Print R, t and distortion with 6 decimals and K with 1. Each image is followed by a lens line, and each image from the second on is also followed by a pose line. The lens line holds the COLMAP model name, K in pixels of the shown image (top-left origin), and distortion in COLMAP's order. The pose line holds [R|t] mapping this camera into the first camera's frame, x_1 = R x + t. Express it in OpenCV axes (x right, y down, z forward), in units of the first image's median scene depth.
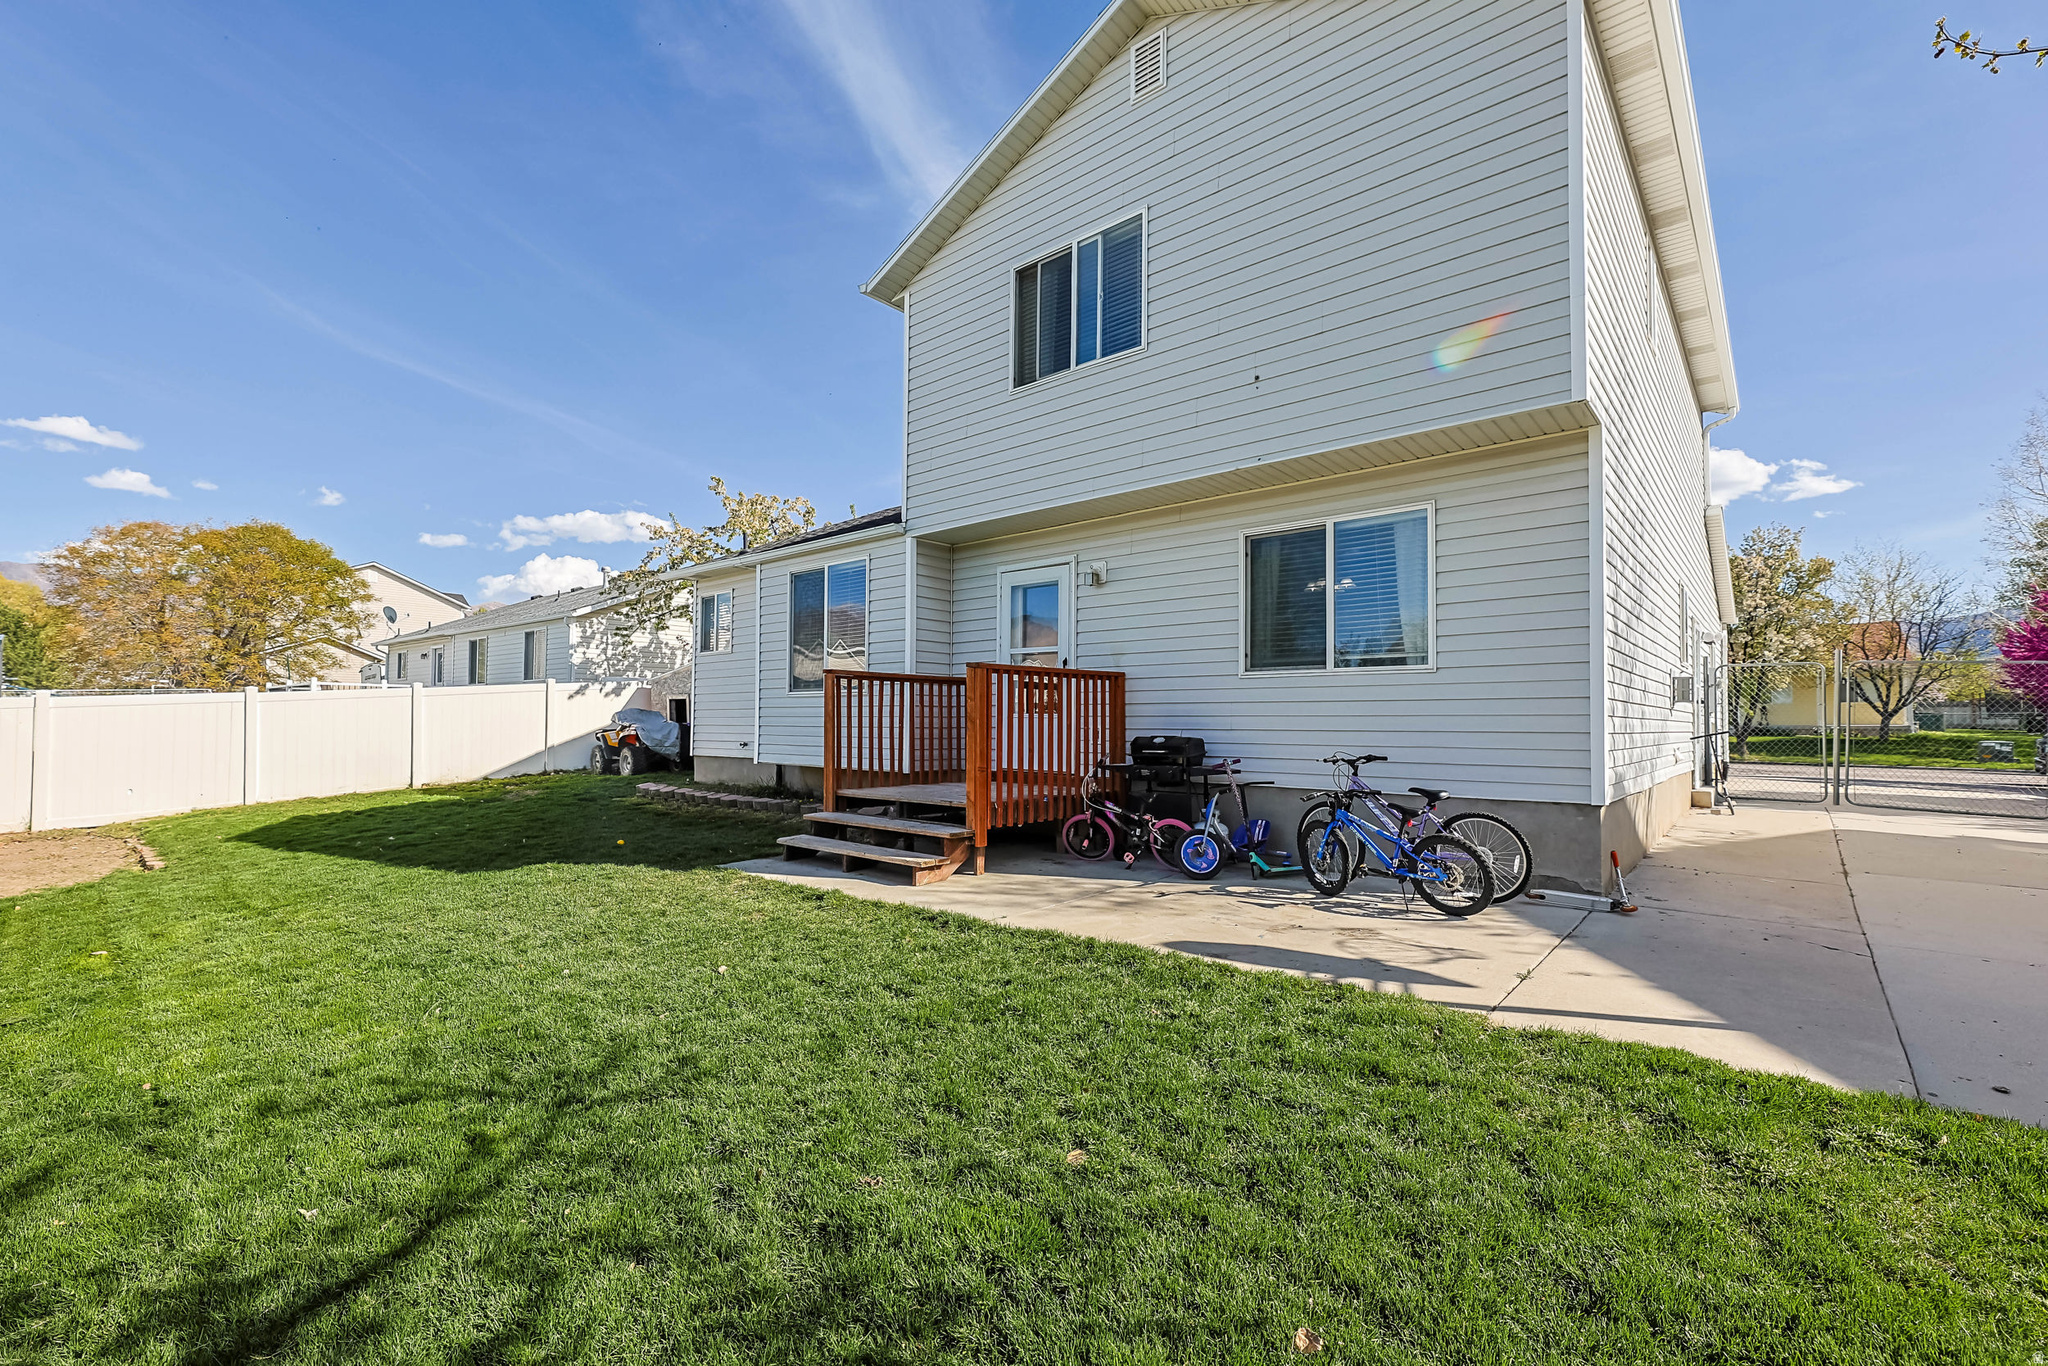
lens RADIAL K [[870.5, 0, 1026.9], [0, 870.5, 702.0], [0, 0, 1]] dist [-0.000160, -0.000079]
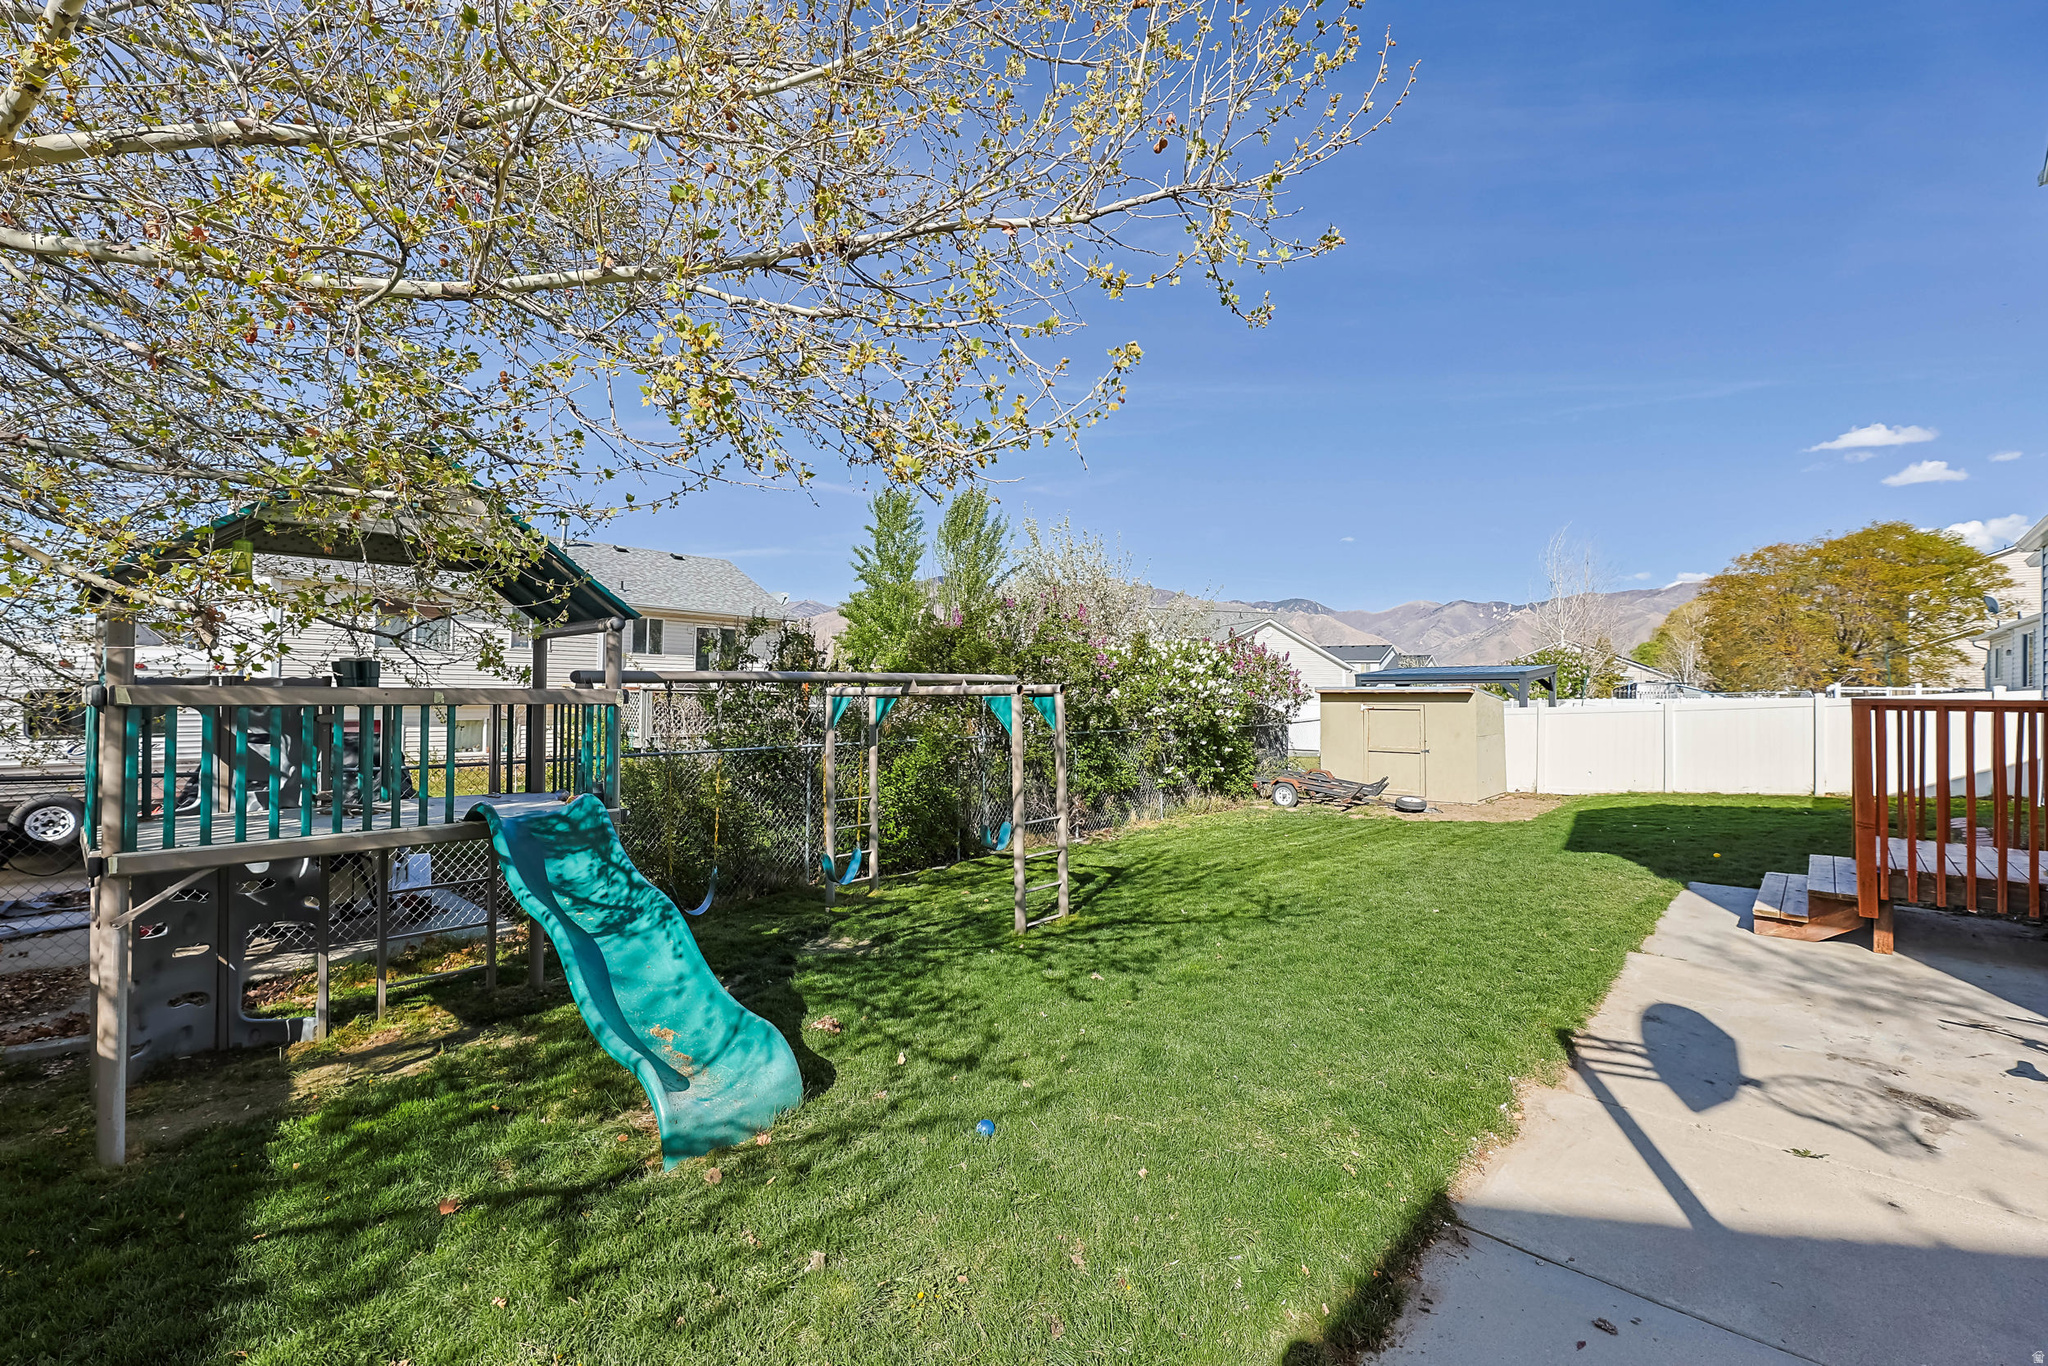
lens RADIAL K [[864.0, 0, 1024.0], [0, 864.0, 683.0], [0, 0, 1]] dist [0.000012, 0.000090]
pose [[-0.039356, -0.023255, -0.998955, 0.317320], [0.011003, 0.999658, -0.023704, -0.019359], [0.999165, -0.011924, -0.039087, 0.083008]]
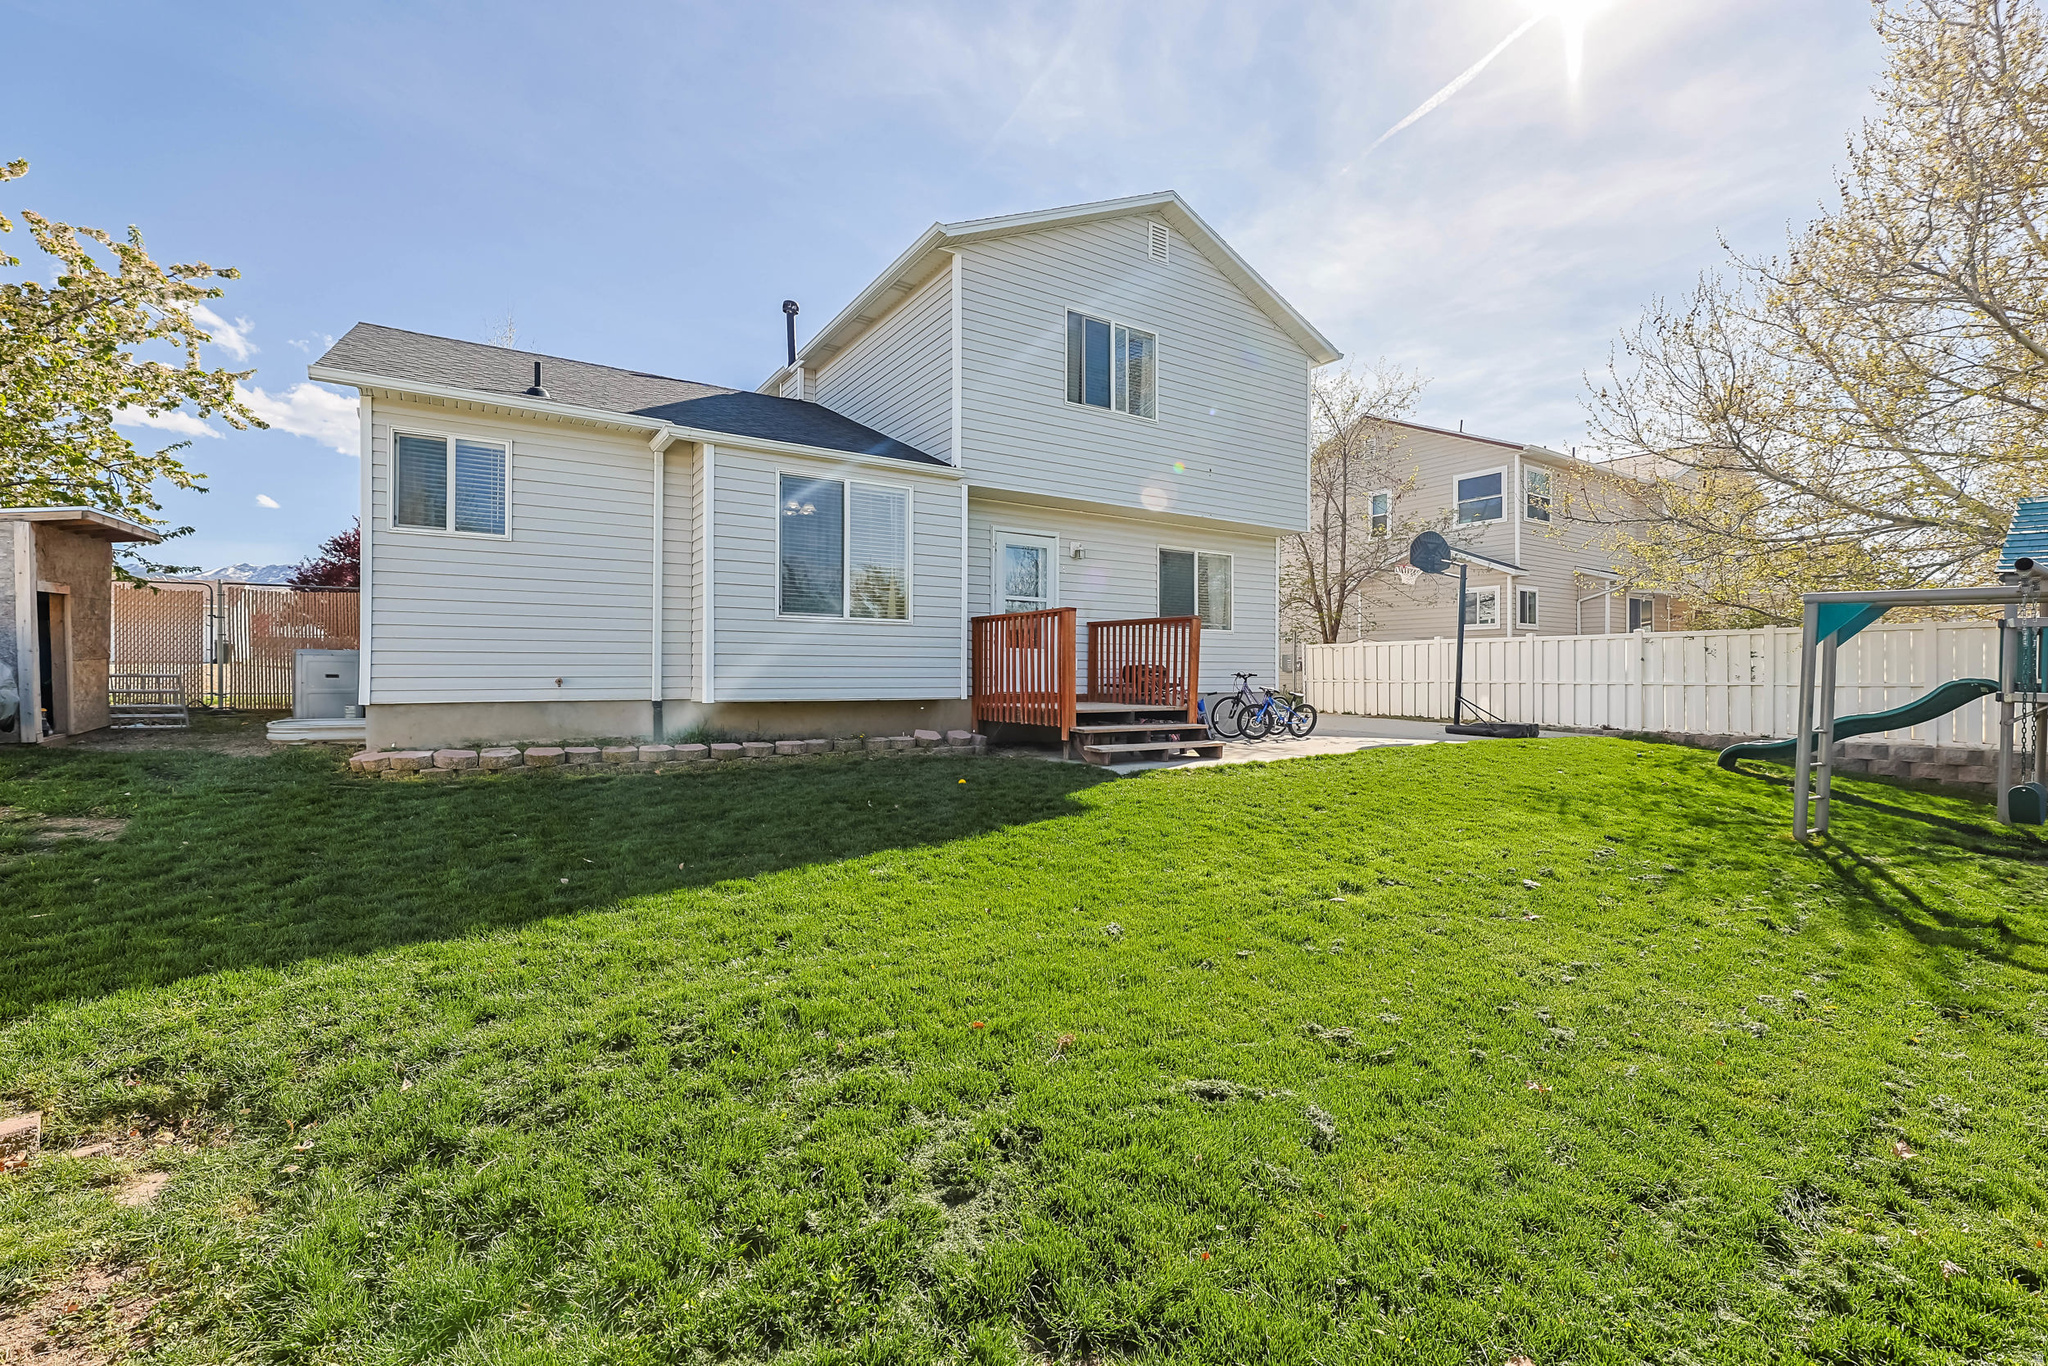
lens RADIAL K [[881.2, 0, 1074.6], [0, 881.2, 674.7], [0, 0, 1]] dist [0.000072, -0.010950]
pose [[0.241188, -0.004671, 0.970467, -0.641509], [-0.023470, 0.999668, 0.010645, 0.018948], [-0.970195, -0.025345, 0.240998, 0.322086]]
